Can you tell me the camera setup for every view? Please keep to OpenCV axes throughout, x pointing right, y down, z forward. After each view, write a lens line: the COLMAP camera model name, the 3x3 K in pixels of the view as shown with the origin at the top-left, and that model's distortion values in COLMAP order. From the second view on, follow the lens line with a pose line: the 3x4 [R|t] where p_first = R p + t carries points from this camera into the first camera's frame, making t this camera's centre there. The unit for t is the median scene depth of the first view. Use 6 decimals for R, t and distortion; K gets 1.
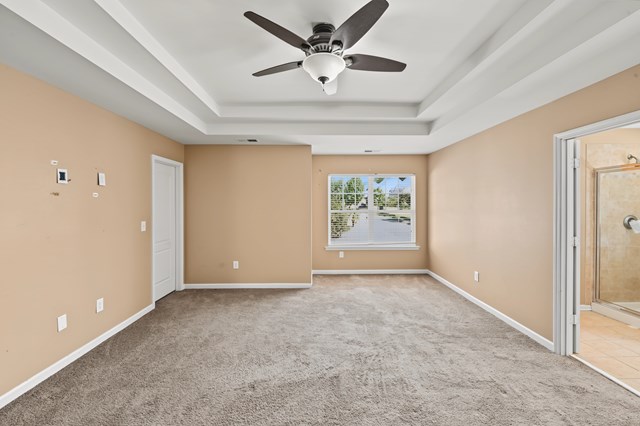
lens RADIAL K [[262.5, 0, 319.6], [0, 262.5, 208.2], [0, 0, 1]] dist [0.002024, -0.000656]
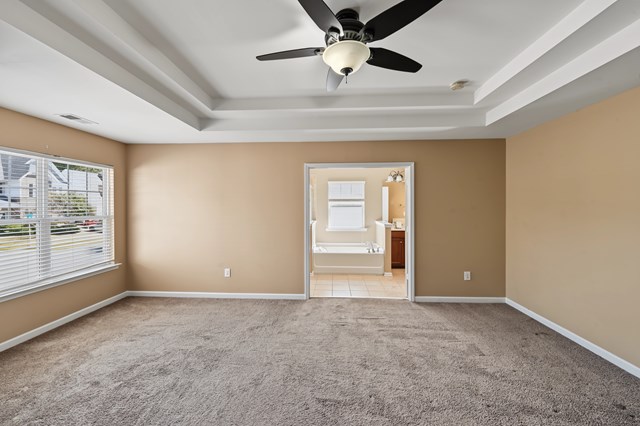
lens RADIAL K [[262.5, 0, 319.6], [0, 262.5, 208.2], [0, 0, 1]] dist [0.002024, -0.000656]
pose [[0.074083, -0.005935, 0.997234, -0.499383], [0.015901, 0.999862, 0.004770, -0.010373], [-0.997125, 0.015504, 0.074167, 0.568422]]
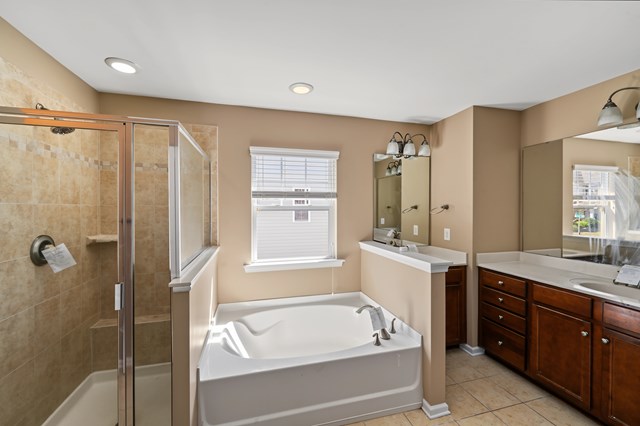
lens RADIAL K [[262.5, 0, 319.6], [0, 262.5, 208.2], [0, 0, 1]] dist [0.002024, -0.000656]
pose [[-0.240890, 0.002154, 0.970550, 0.613903], [0.013104, 0.999914, 0.001033, -0.015074], [-0.970464, 0.012967, -0.240897, 0.636727]]
